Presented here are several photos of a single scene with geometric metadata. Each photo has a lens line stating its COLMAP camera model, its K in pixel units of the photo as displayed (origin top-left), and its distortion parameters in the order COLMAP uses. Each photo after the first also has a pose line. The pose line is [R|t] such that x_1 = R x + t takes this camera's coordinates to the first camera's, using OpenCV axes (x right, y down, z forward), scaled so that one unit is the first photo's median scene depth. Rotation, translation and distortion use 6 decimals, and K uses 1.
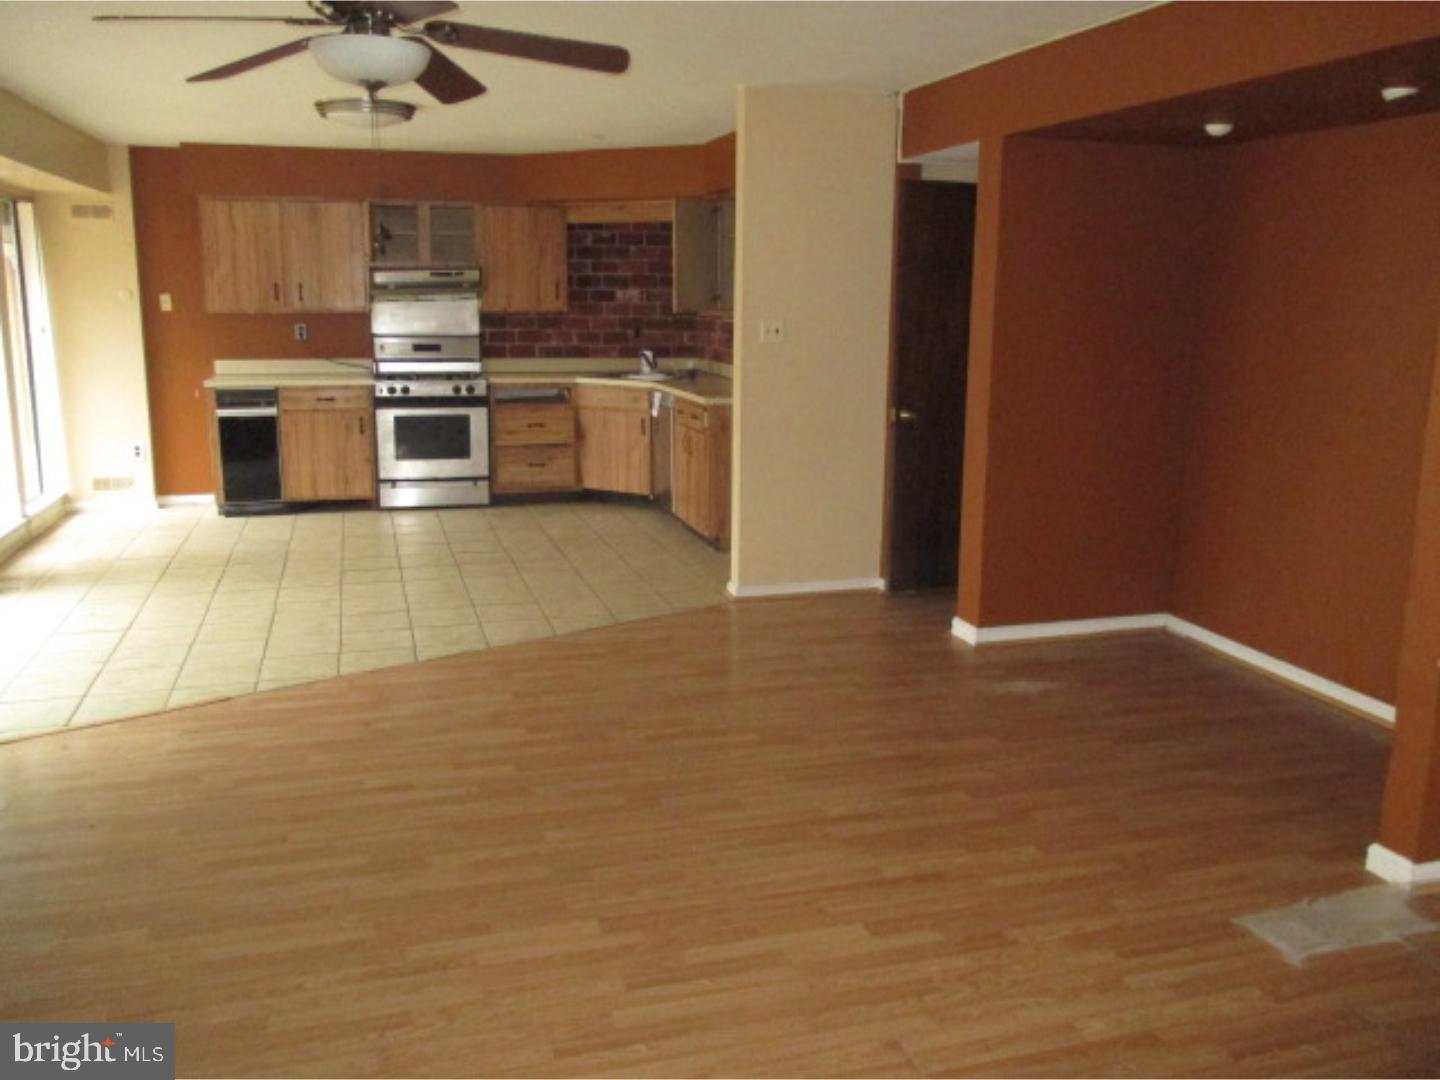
lens RADIAL K [[1251.4, 0, 720.0], [0, 1251.4, 540.0], [0, 0, 1]] dist [-0.008363, -0.000857]
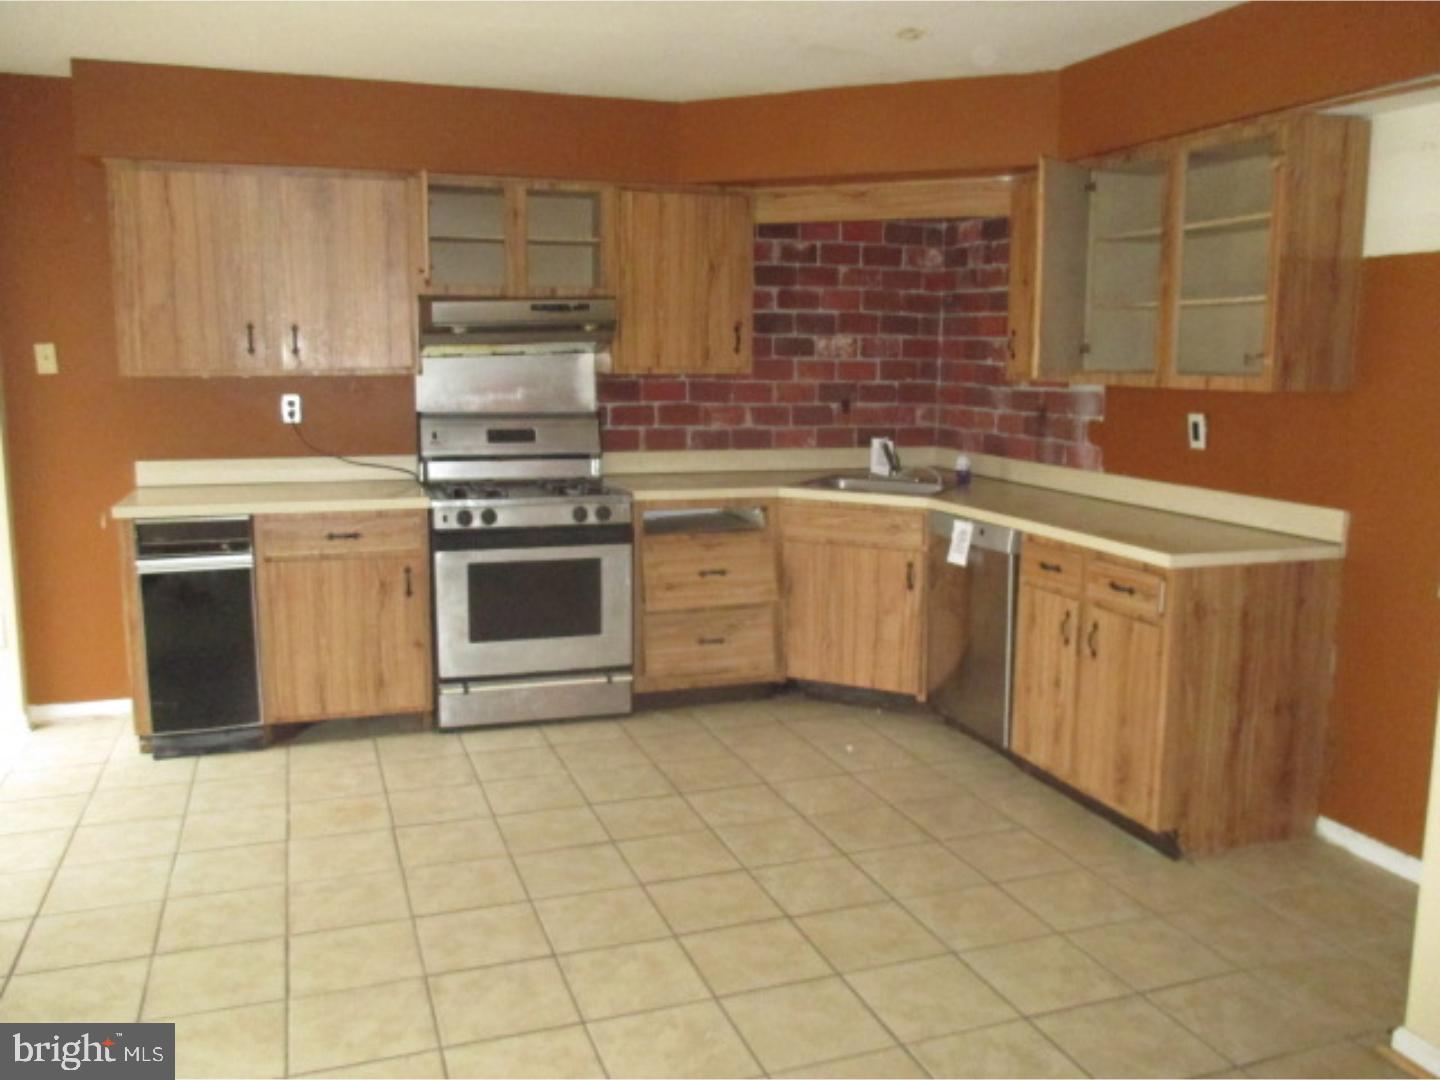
lens RADIAL K [[1214.1, 0, 720.0], [0, 1214.1, 540.0], [0, 0, 1]] dist [-0.014390, -0.011347]
pose [[0.998502, -0.008538, 0.054046, -0.173592], [0.010607, 0.999217, -0.038126, -0.085515], [-0.053678, 0.038643, 0.997810, 0.448974]]
